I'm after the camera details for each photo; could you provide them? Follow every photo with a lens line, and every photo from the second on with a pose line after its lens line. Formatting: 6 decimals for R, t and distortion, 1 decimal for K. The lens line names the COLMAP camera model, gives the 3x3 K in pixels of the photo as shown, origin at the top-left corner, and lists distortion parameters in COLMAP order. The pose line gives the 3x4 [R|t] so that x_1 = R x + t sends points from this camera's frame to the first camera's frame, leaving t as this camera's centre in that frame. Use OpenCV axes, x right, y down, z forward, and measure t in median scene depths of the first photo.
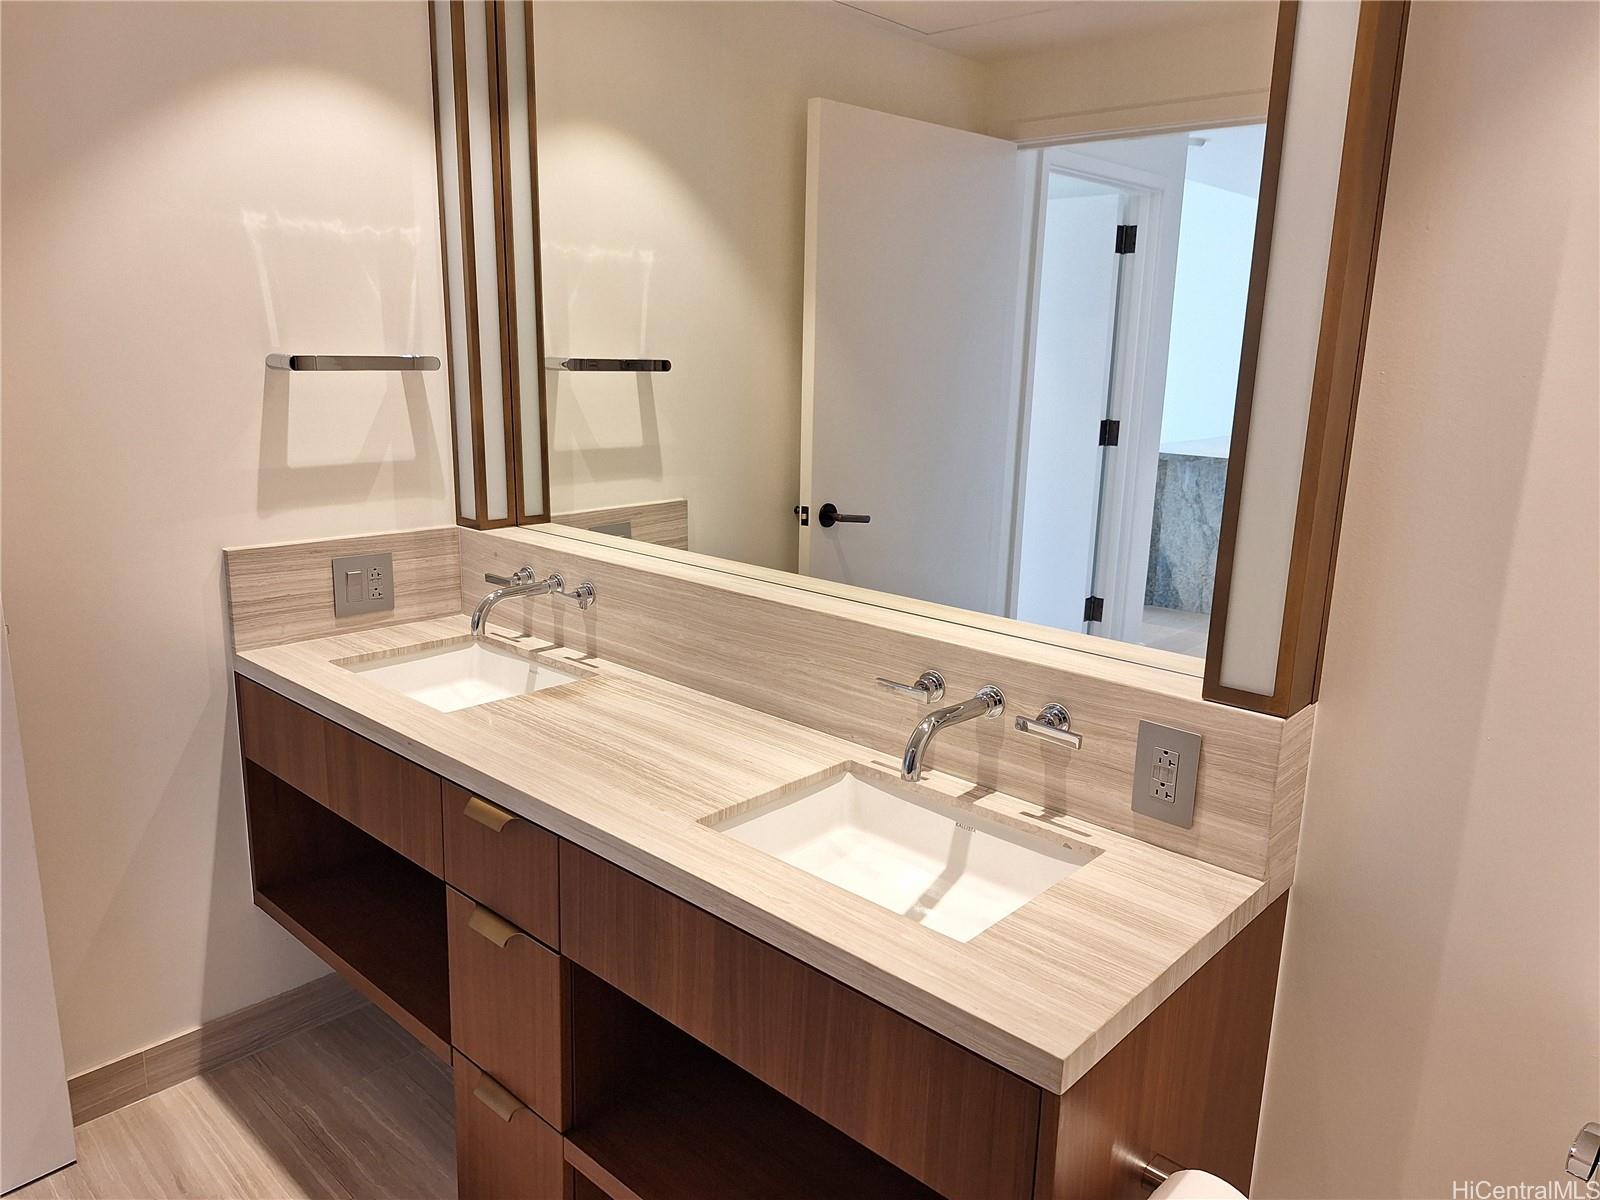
lens RADIAL K [[1105.3, 0, 793.9], [0, 1105.3, 588.5], [0, 0, 1]] dist [0.124832, -0.178541]
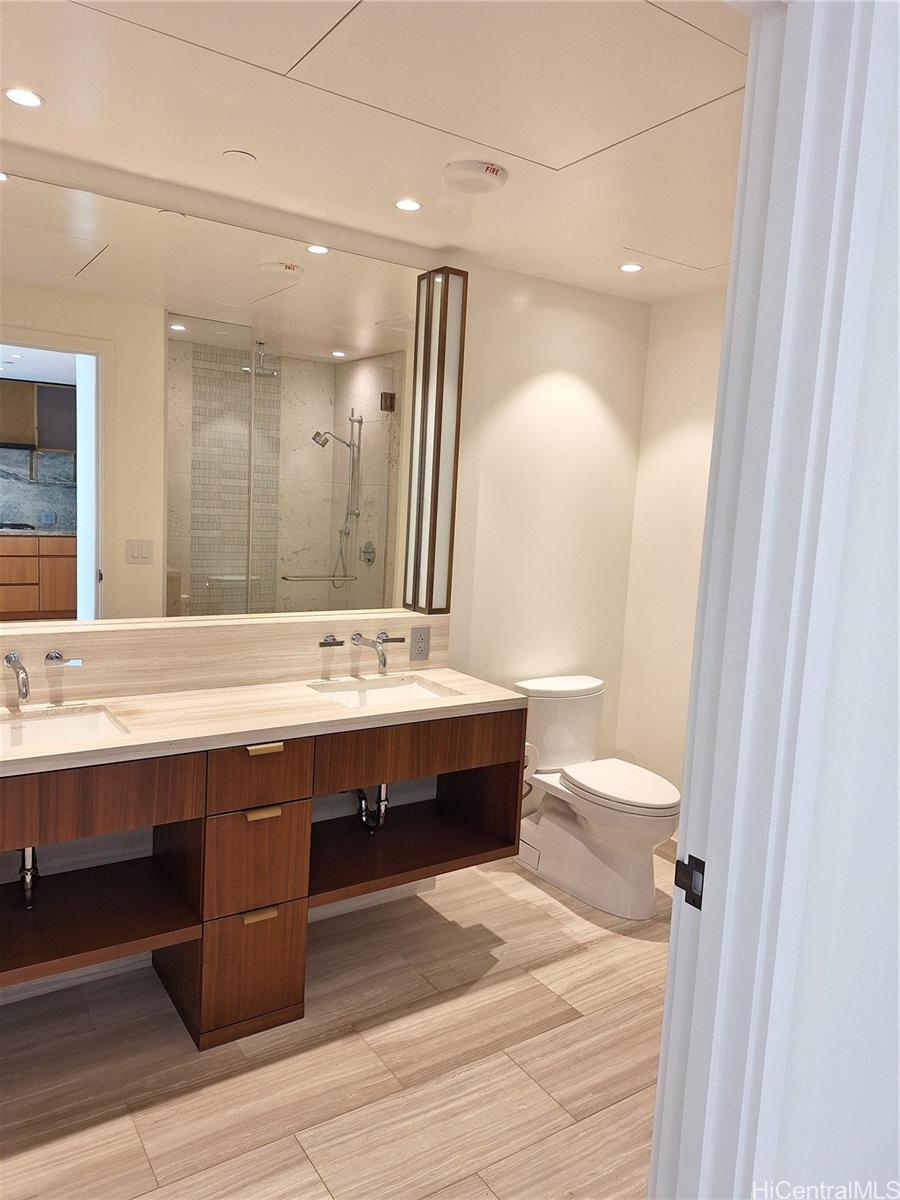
lens RADIAL K [[829.0, 0, 451.8], [0, 829.0, 607.4], [0, 0, 1]] dist [0.124832, -0.178541]
pose [[0.220864, -0.136589, 0.965693, -1.343841], [0.165388, 0.981050, 0.100935, -0.102055], [-0.961179, 0.137421, 0.239269, 0.307918]]
